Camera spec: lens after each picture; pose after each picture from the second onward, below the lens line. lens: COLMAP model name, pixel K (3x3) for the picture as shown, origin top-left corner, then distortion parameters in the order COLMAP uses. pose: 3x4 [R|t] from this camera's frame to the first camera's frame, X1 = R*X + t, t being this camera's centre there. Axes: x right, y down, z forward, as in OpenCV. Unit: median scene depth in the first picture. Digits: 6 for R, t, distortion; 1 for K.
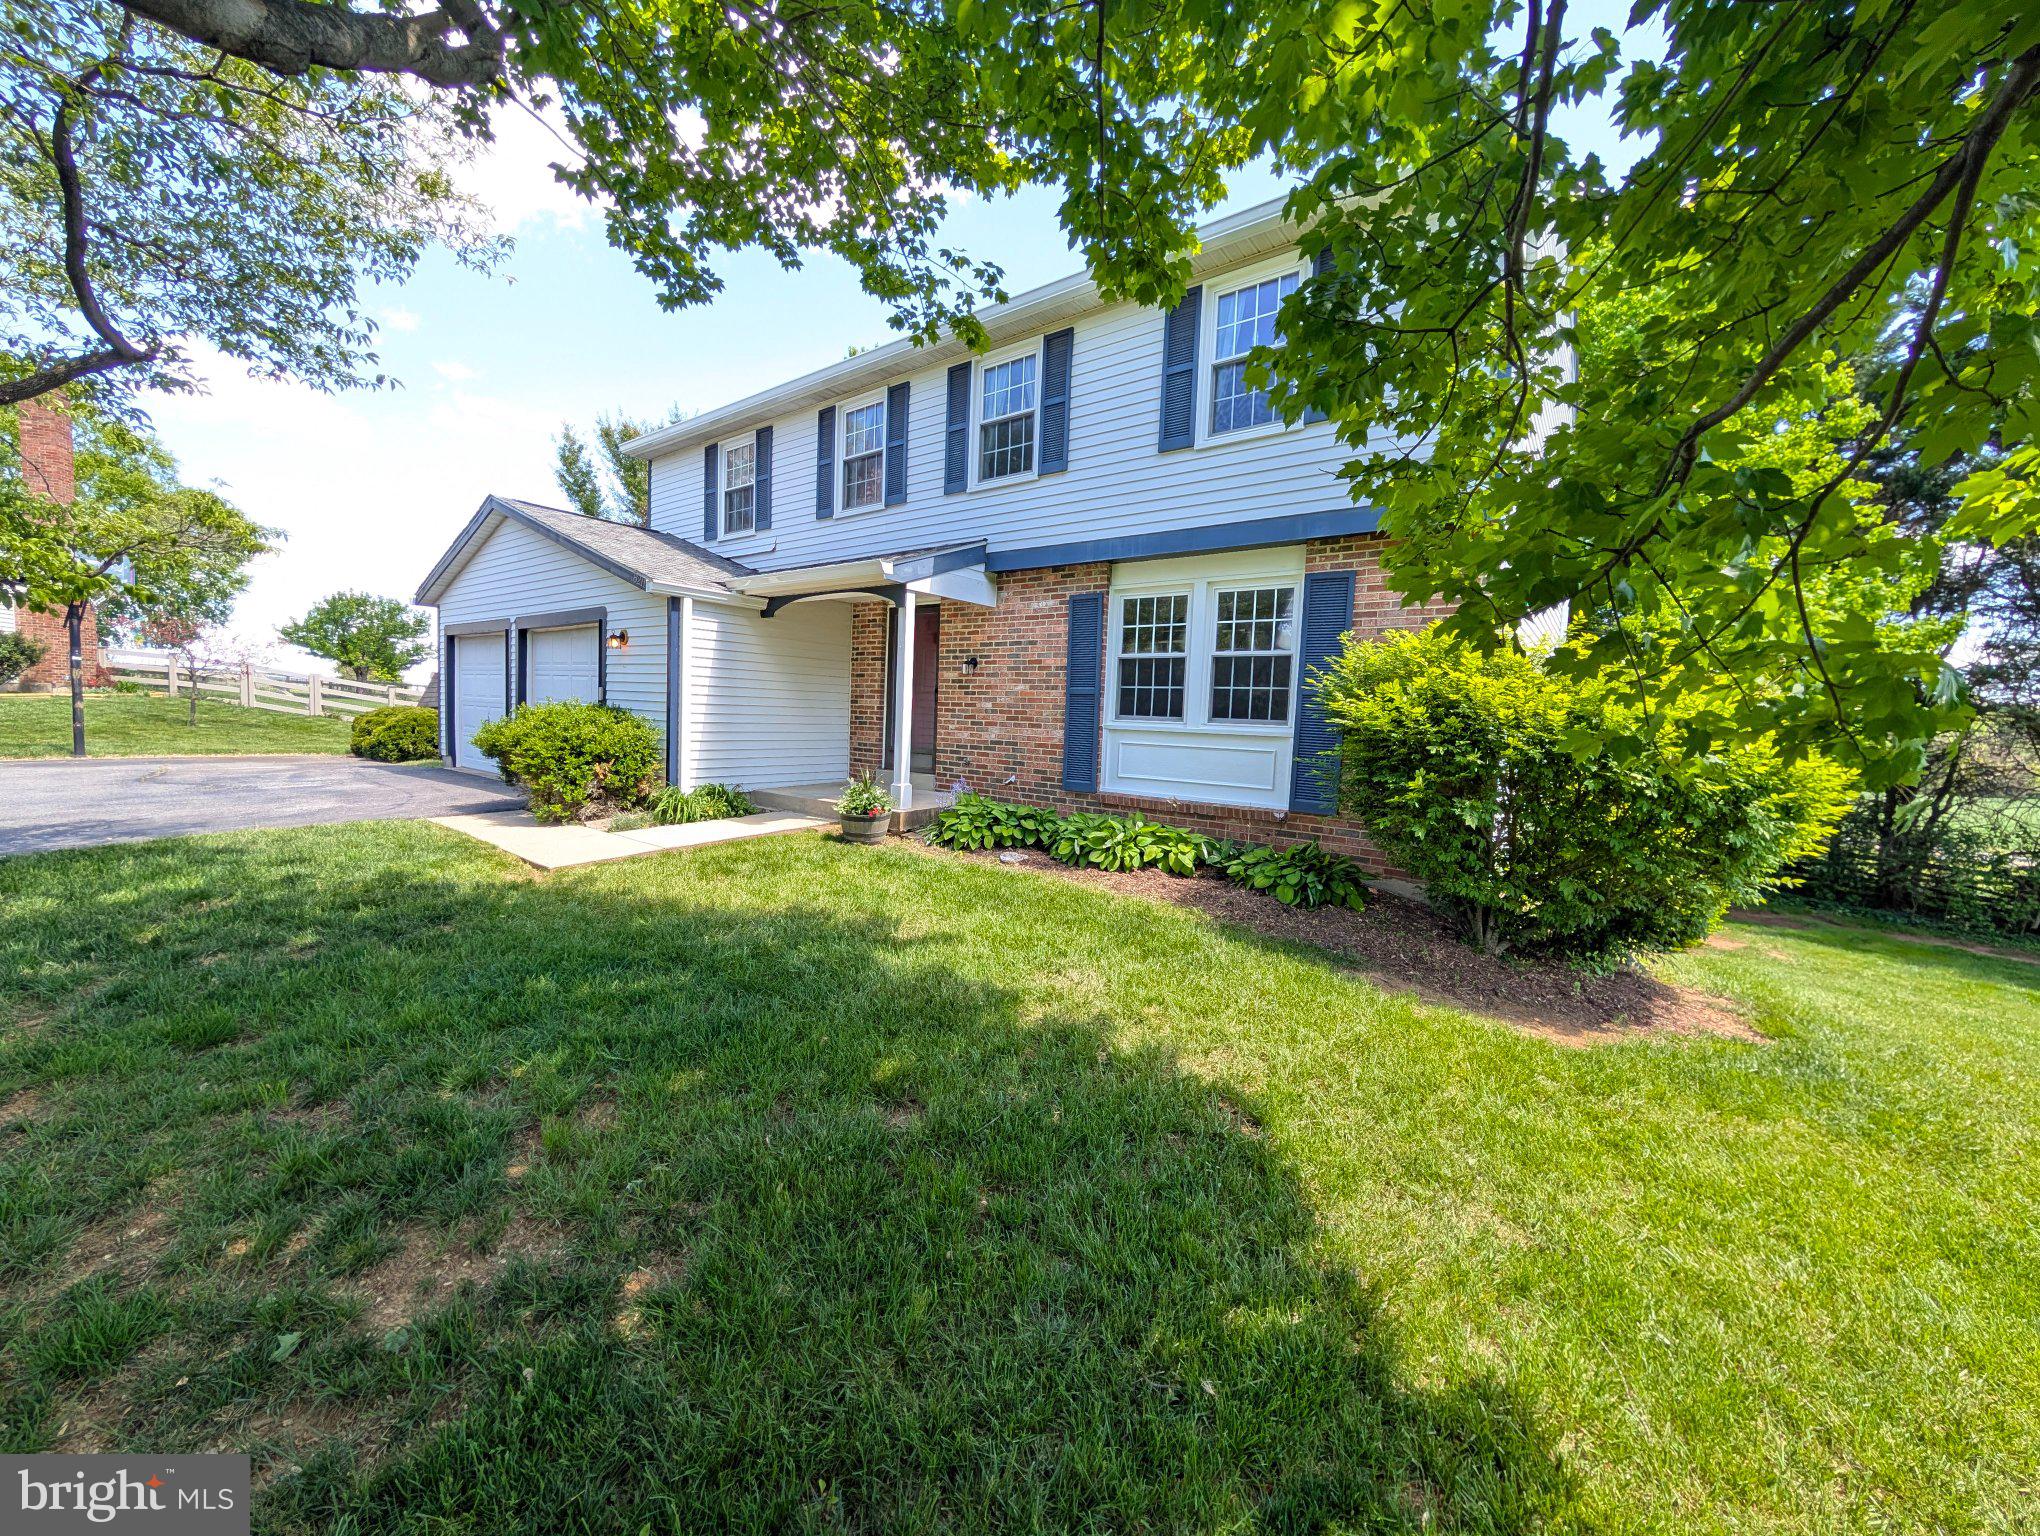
lens RADIAL K [[772.6, 0, 1020.0], [0, 772.6, 768.0], [0, 0, 1]] dist [0.000082, 0.000001]
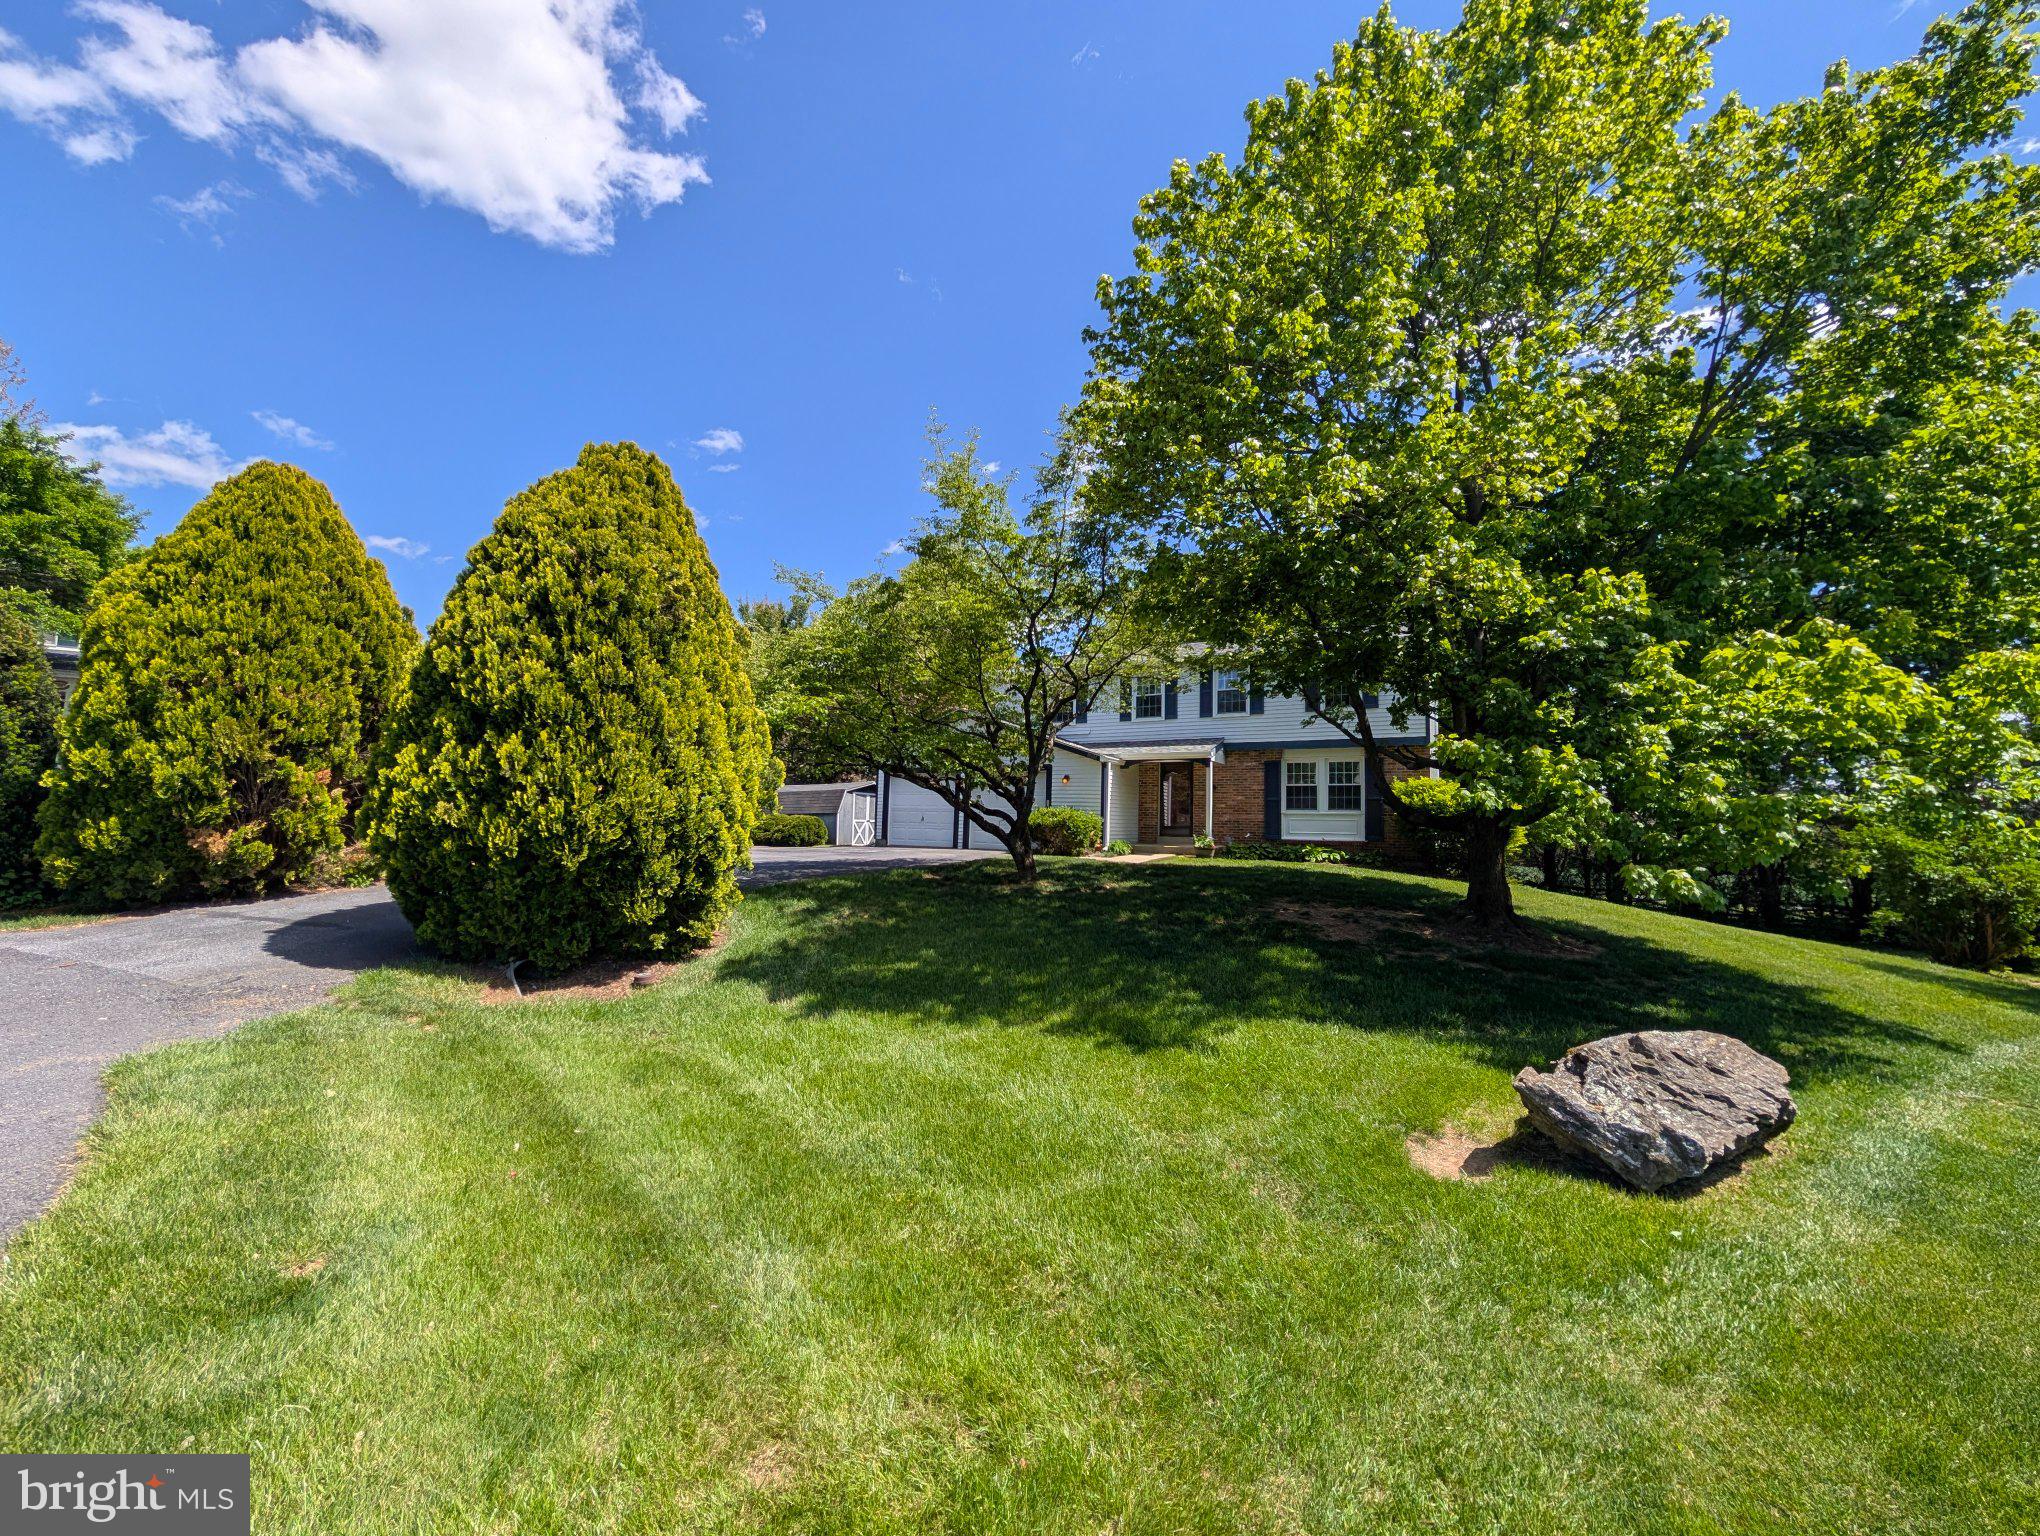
lens RADIAL K [[764.9, 0, 1020.0], [0, 764.9, 768.0], [0, 0, 1]] dist [-0.000664, -0.000064]
pose [[0.988987, -0.004304, 0.147941, -1.157425], [0.025536, 0.989548, -0.141924, 0.139055], [-0.145784, 0.144139, 0.978760, -1.396744]]
